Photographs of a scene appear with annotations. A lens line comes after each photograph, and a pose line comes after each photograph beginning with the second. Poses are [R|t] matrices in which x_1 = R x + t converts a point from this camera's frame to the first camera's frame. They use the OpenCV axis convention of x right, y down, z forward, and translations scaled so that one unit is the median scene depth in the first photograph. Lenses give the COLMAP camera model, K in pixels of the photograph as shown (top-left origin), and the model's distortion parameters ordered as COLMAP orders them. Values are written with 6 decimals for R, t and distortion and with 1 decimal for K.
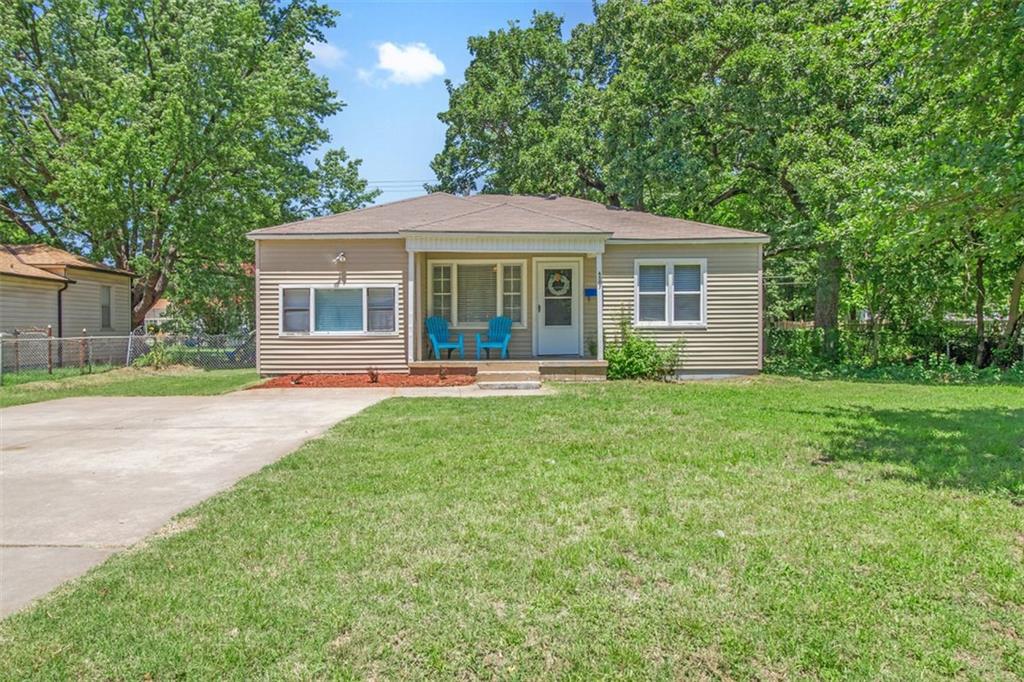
lens RADIAL K [[722.7, 0, 512.0], [0, 722.7, 341.0], [0, 0, 1]] dist [-0.000270, 0.000003]
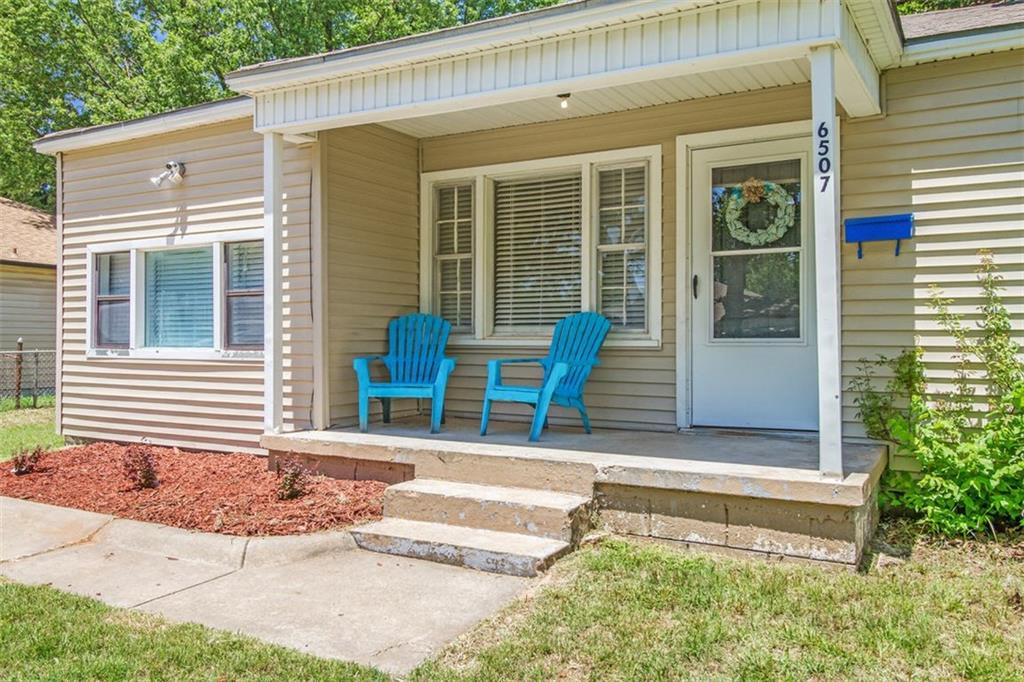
lens RADIAL K [[776.6, 0, 512.0], [0, 776.6, 341.0], [0, 0, 1]] dist [0.001140, -0.000308]
pose [[0.854156, 0.009152, -0.519937, 0.153678], [-0.016846, 0.999807, -0.010075, -0.014968], [0.519745, 0.017365, 0.854145, 0.652857]]
